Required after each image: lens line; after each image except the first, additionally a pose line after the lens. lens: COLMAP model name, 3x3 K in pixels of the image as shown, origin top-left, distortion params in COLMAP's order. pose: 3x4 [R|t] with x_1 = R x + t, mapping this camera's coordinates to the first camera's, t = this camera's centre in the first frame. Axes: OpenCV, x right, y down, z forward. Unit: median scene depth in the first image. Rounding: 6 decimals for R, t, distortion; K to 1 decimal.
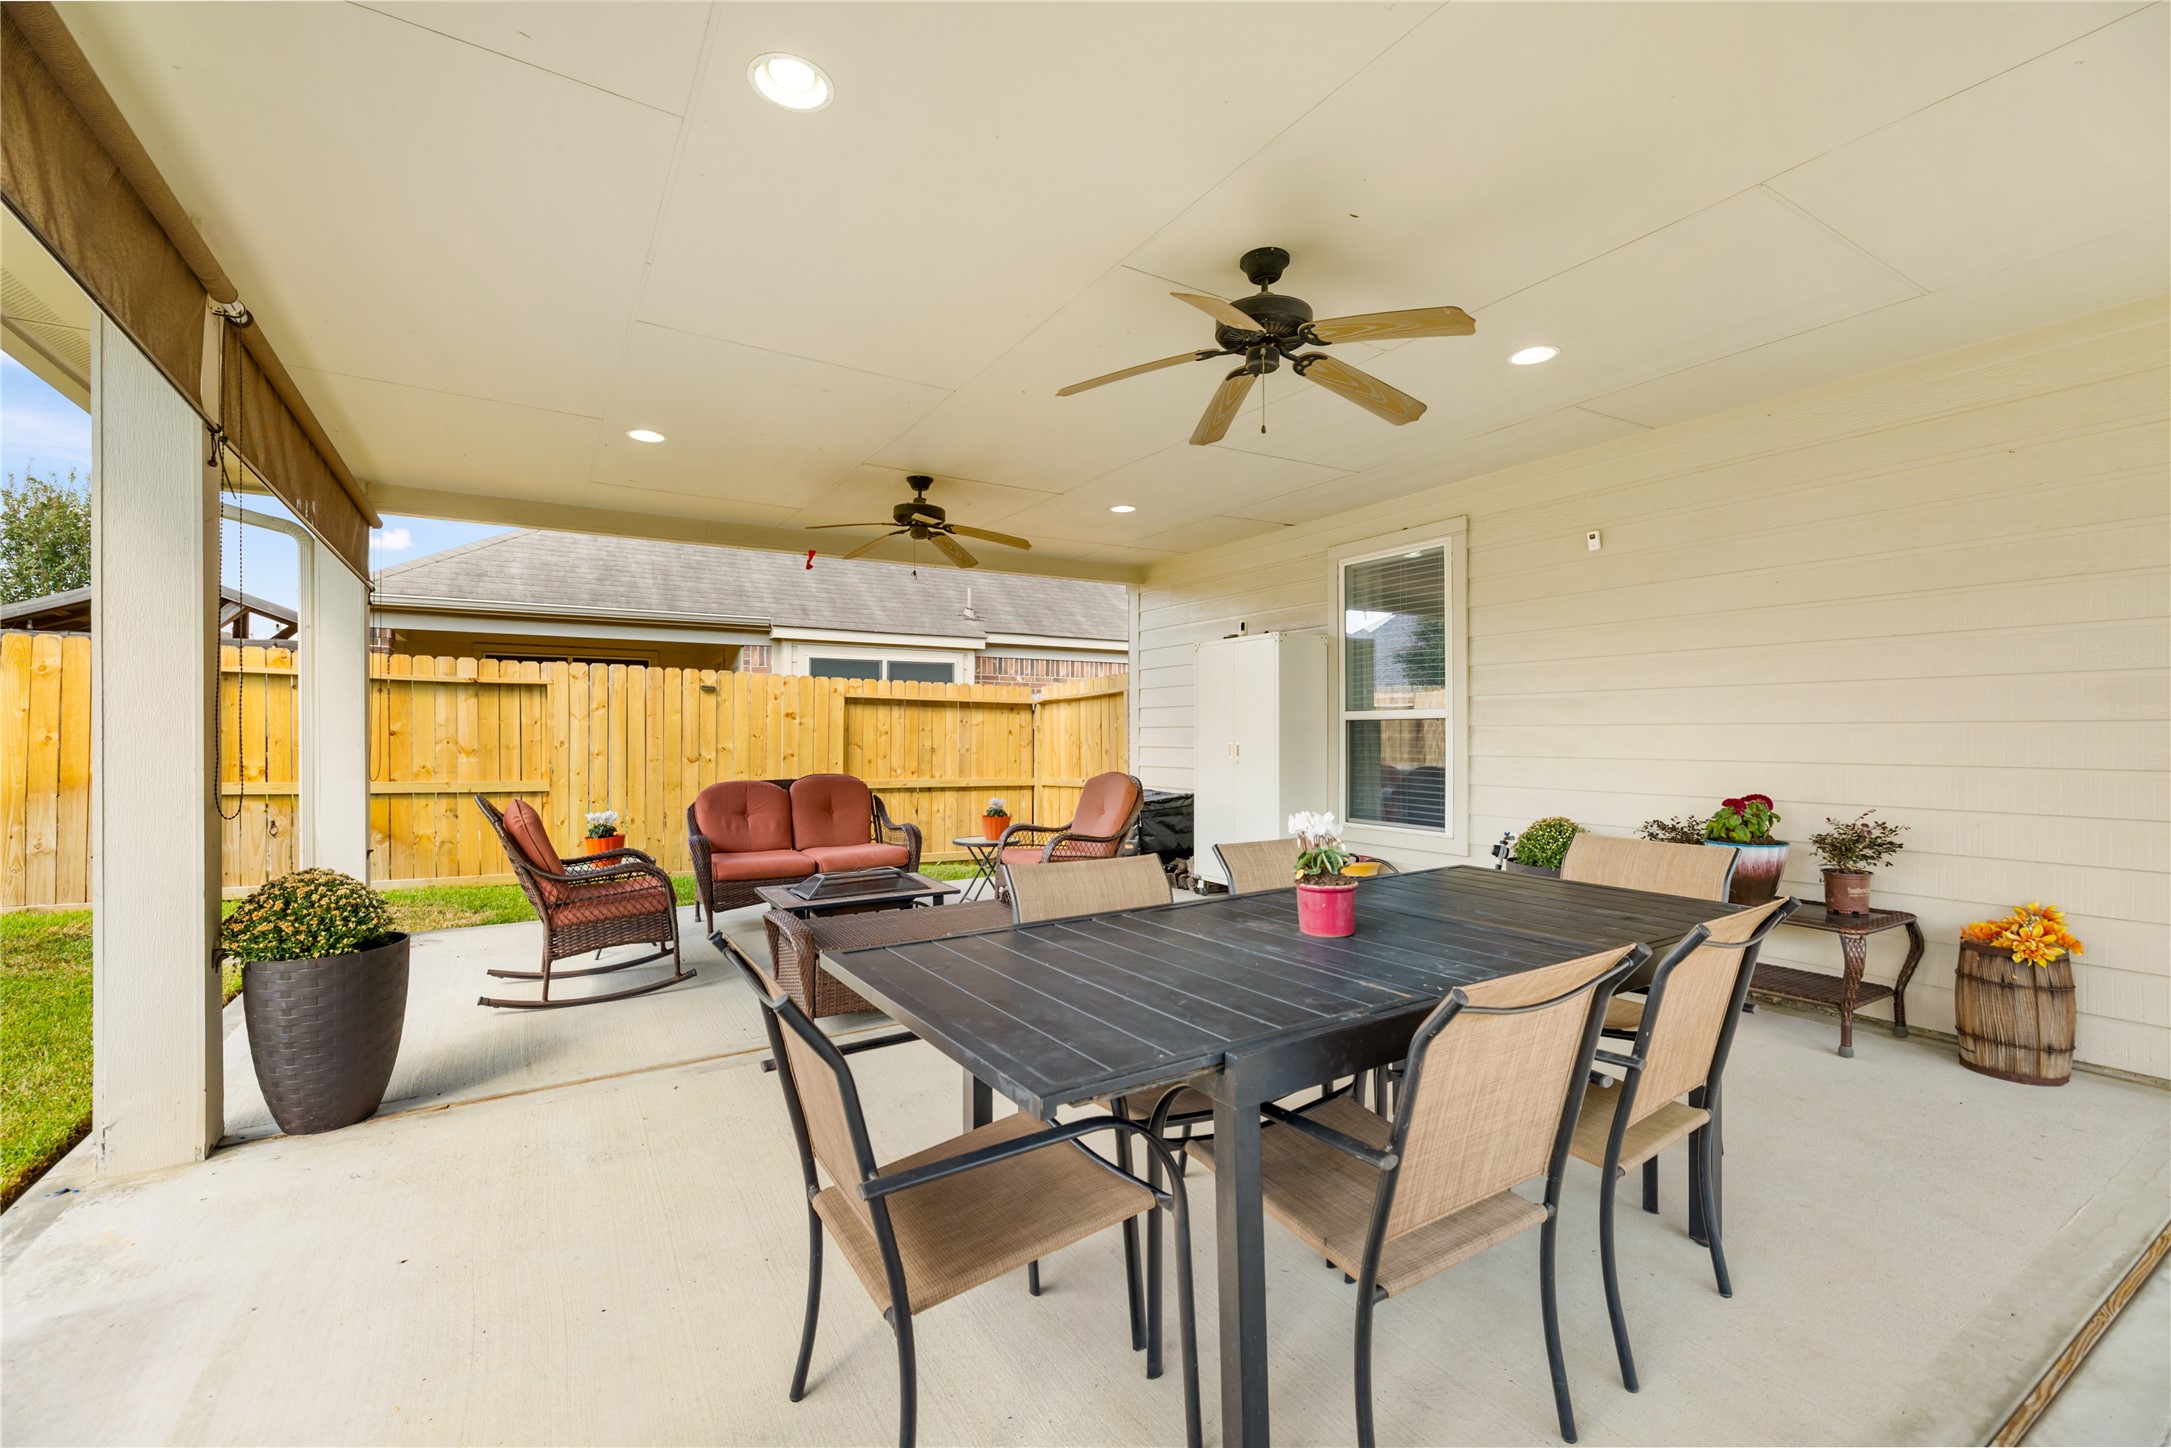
lens RADIAL K [[914.8, 0, 1079.4], [0, 914.8, 733.1], [0, 0, 1]] dist [0.002189, 0.000104]
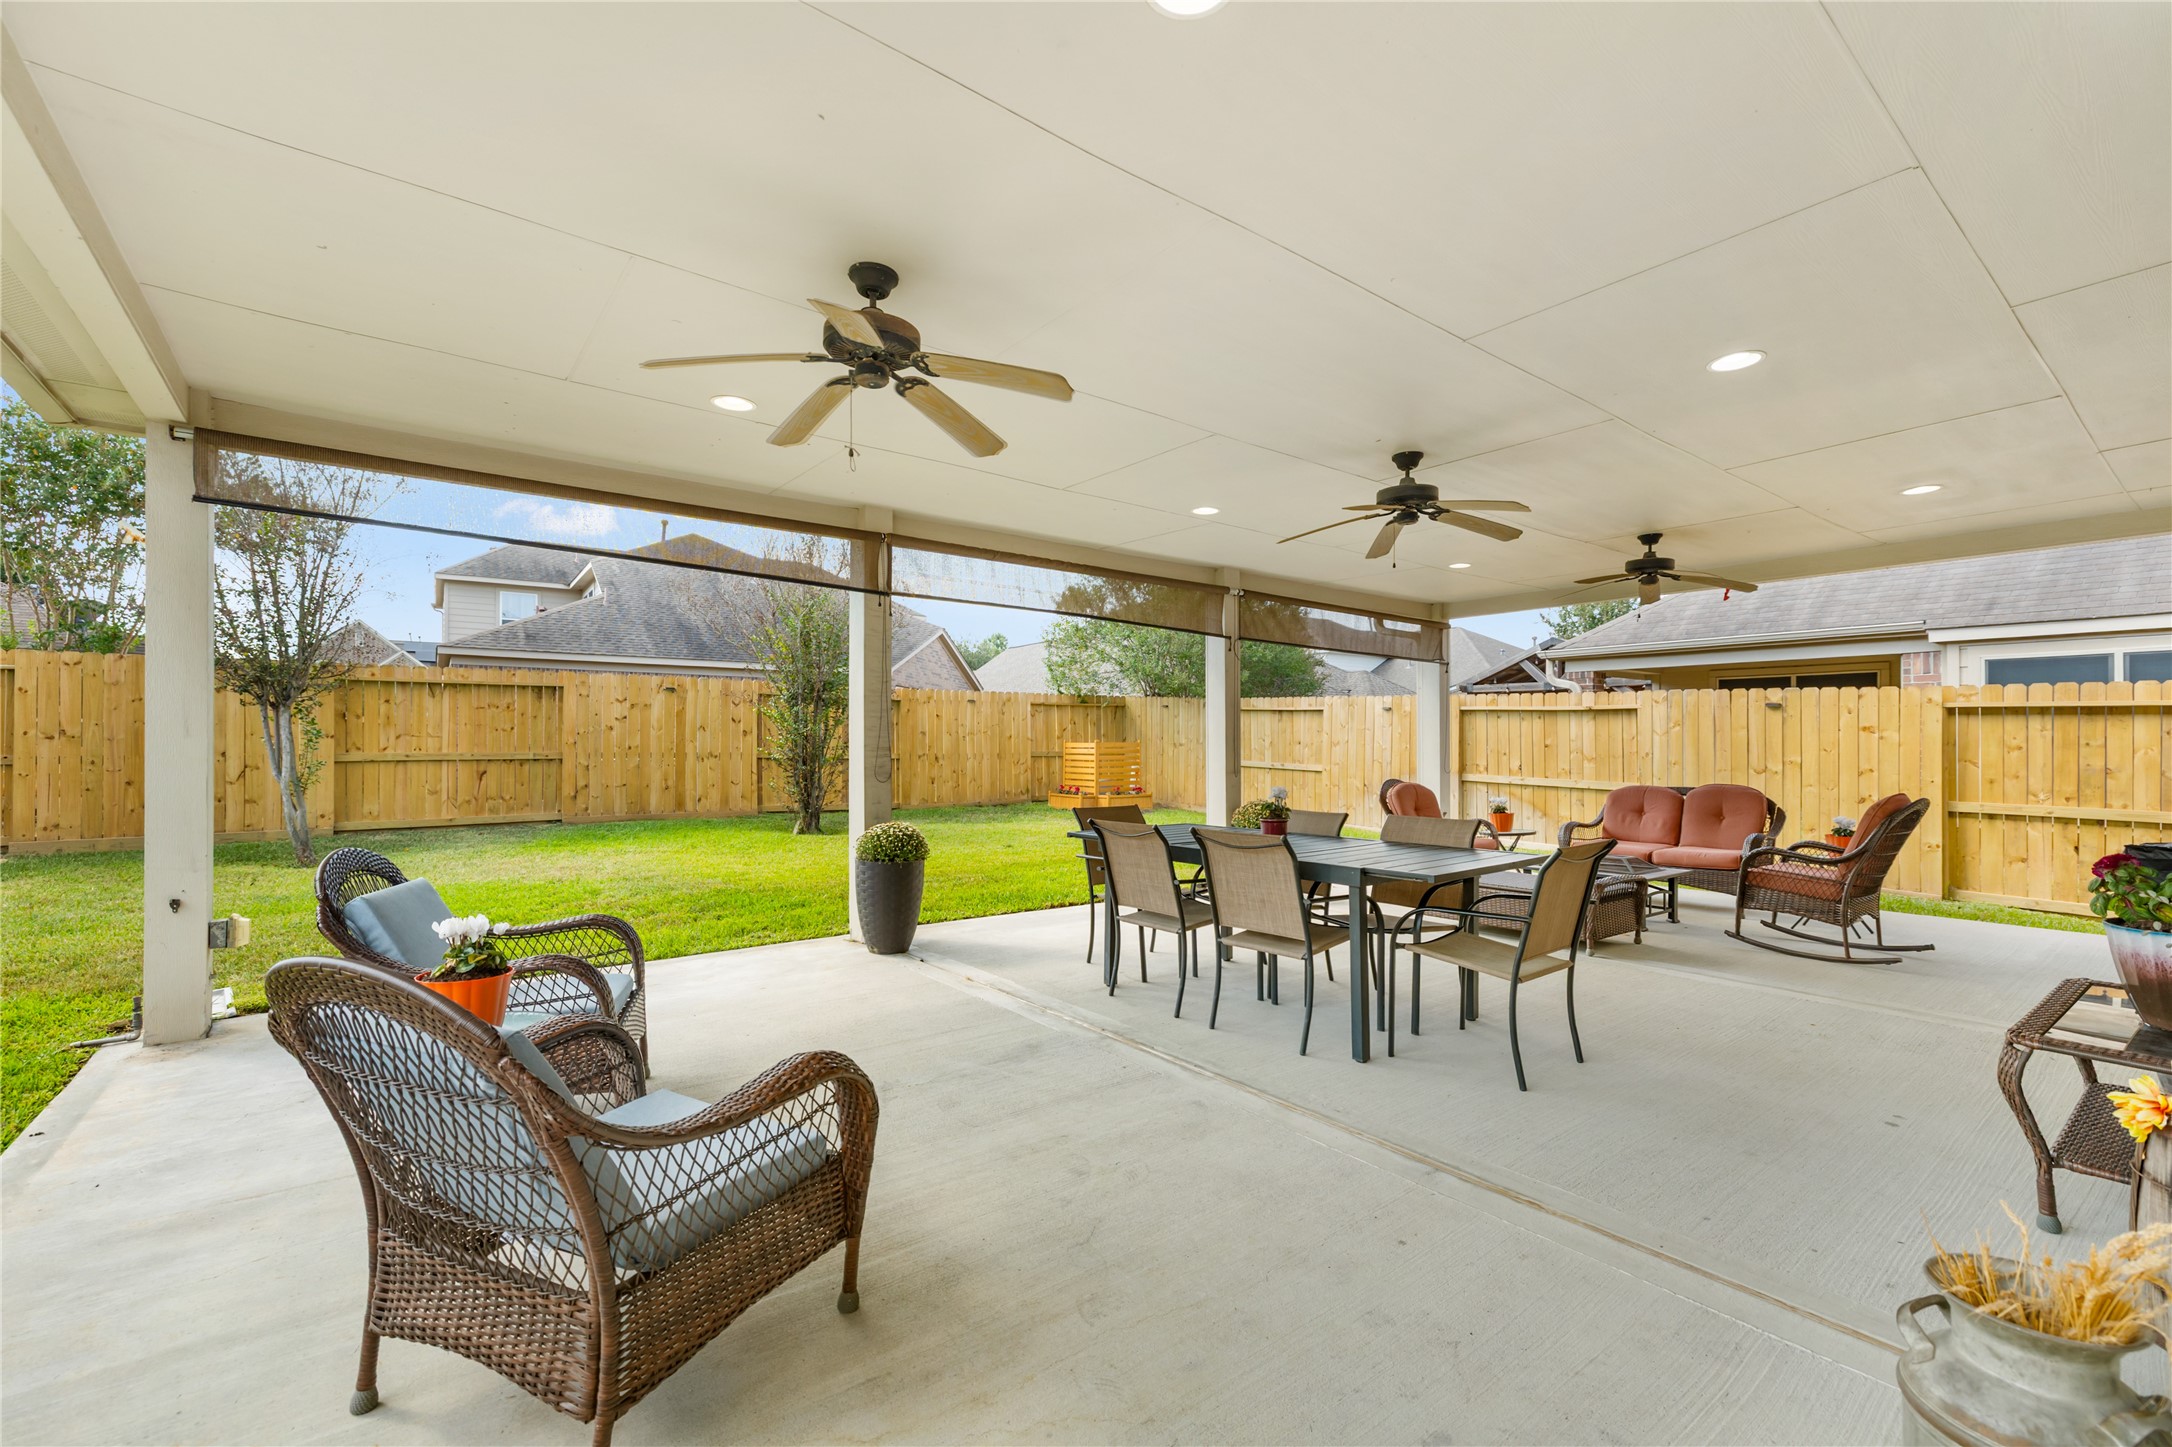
lens RADIAL K [[930.9, 0, 1087.6], [0, 930.9, 733.1], [0, 0, 1]] dist [0.002027, 0.000108]
pose [[0.106358, -0.008637, -0.994290, 0.692520], [-0.004164, 0.999950, -0.009132, -0.003505], [0.994319, 0.005112, 0.106316, 0.097231]]
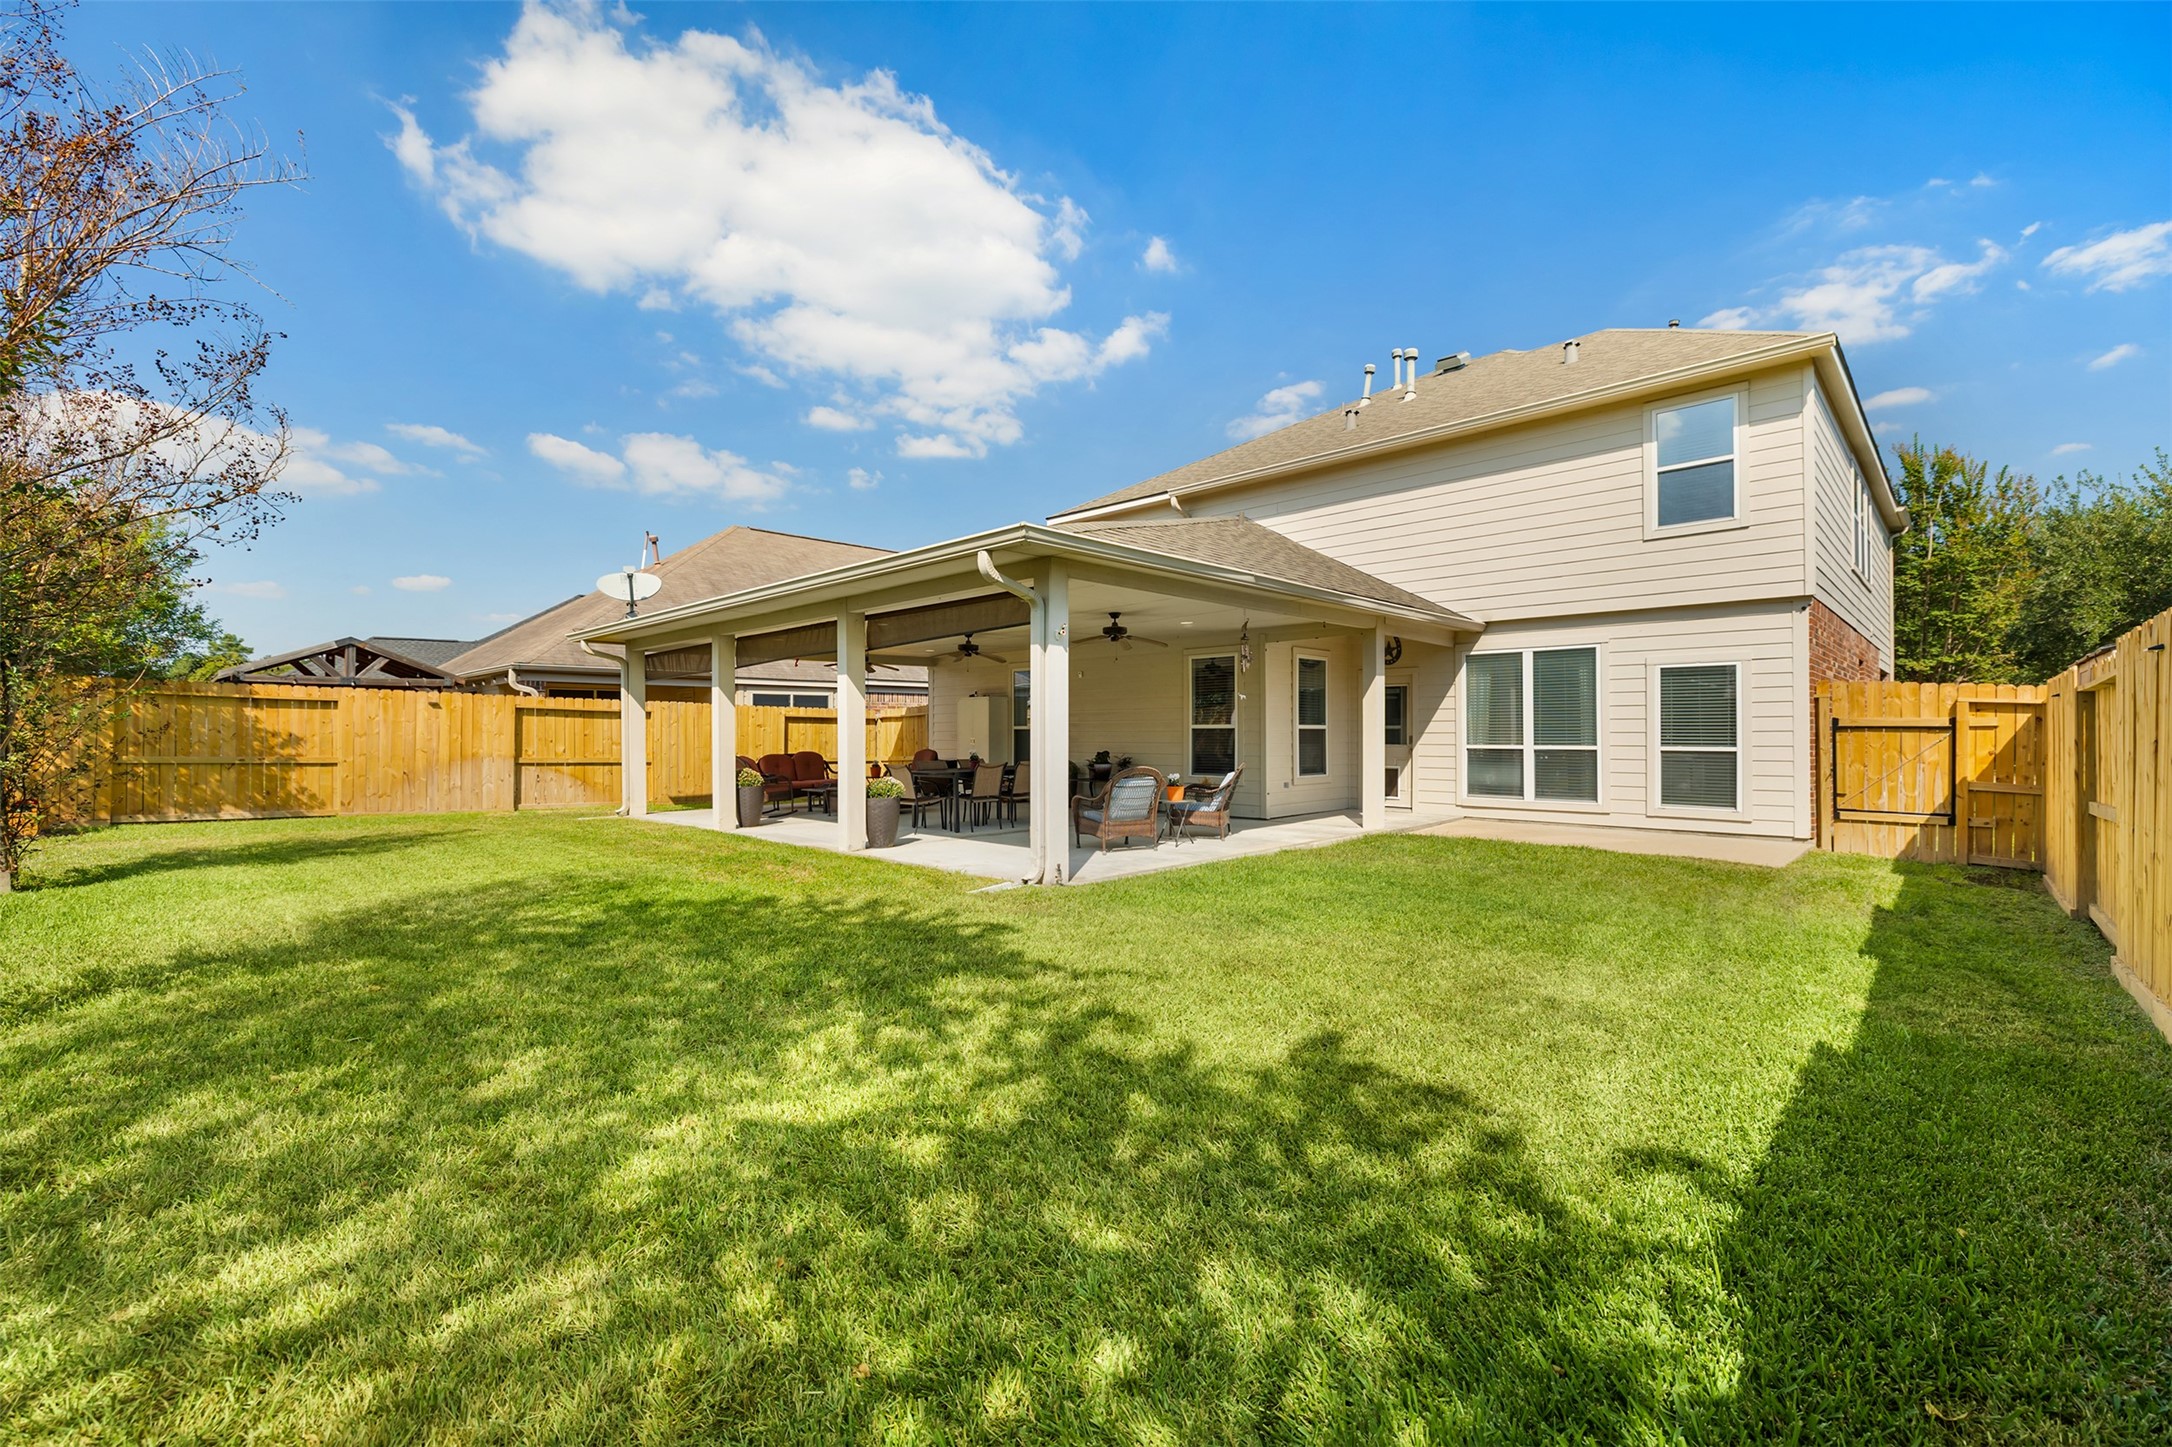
lens RADIAL K [[909.0, 0, 1086.0], [0, 909.0, 723.5], [0, 0, 1]] dist [-0.001144, -0.000219]
pose [[0.969165, 0.001426, 0.246410, -0.133523], [0.000950, 0.999954, -0.009520, -0.005223], [-0.246412, 0.009460, 0.969119, -1.394243]]
